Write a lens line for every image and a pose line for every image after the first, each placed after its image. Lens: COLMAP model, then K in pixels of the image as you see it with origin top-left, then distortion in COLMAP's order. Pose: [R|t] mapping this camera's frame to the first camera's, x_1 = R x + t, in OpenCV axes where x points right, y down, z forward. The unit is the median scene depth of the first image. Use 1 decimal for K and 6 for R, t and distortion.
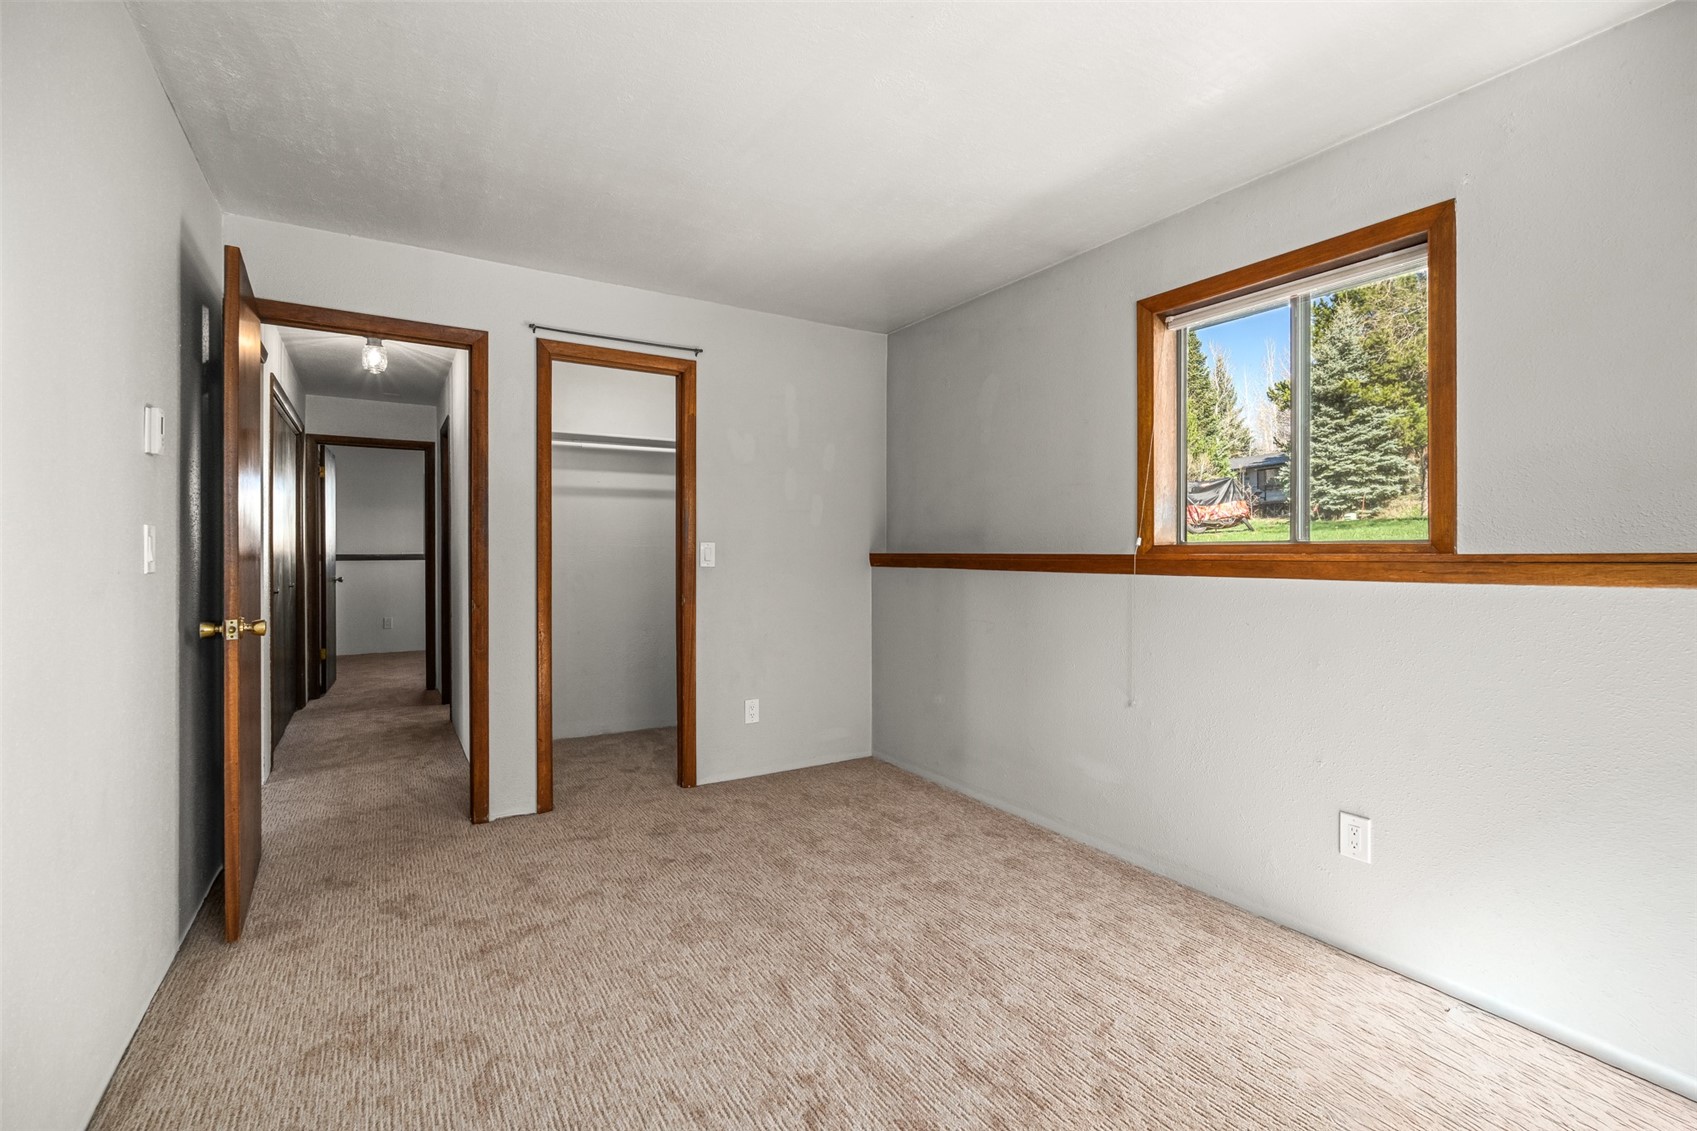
lens RADIAL K [[756.9, 0, 849.0], [0, 756.9, 555.4], [0, 0, 1]] dist [-0.005459, 0.001440]
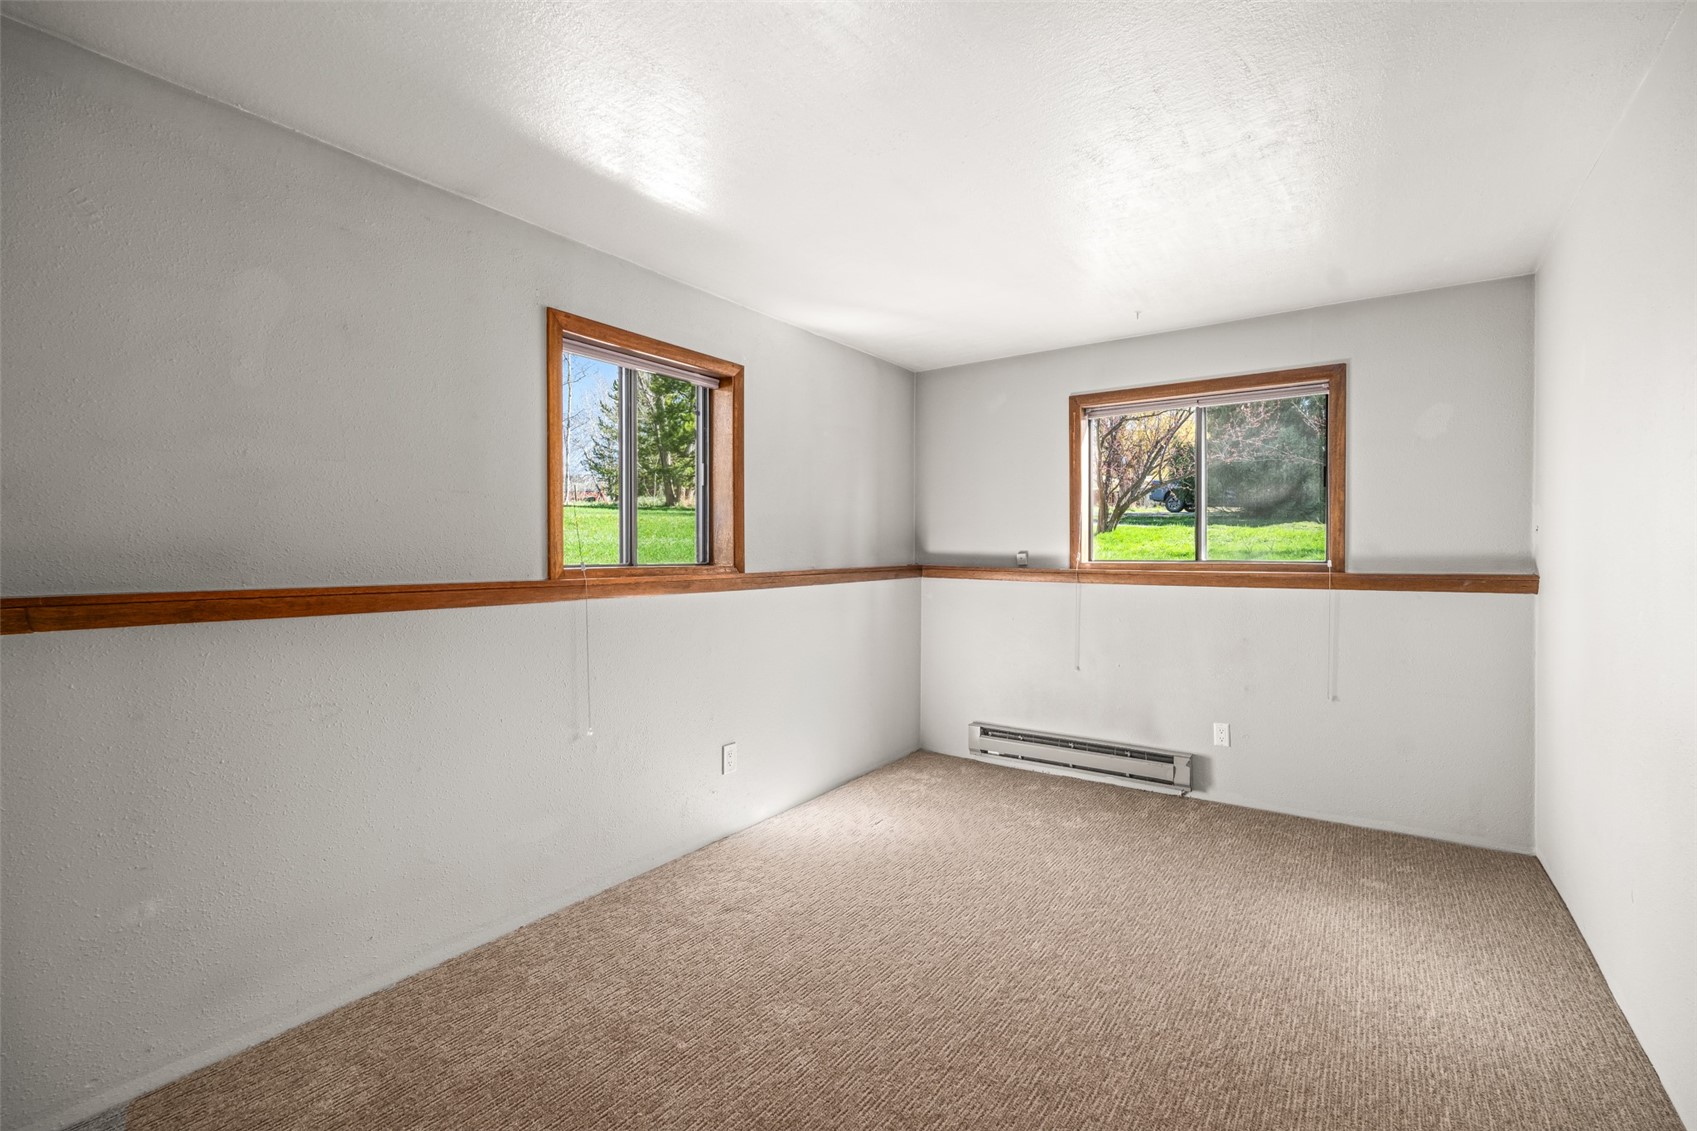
lens RADIAL K [[756.9, 0, 847.9], [0, 756.9, 564.4], [0, 0, 1]] dist [-0.005459, 0.001440]
pose [[-0.393866, -0.010938, 0.919103, -0.675154], [0.009682, 0.999824, 0.016047, -0.035292], [-0.919117, 0.015219, -0.393691, 1.121436]]
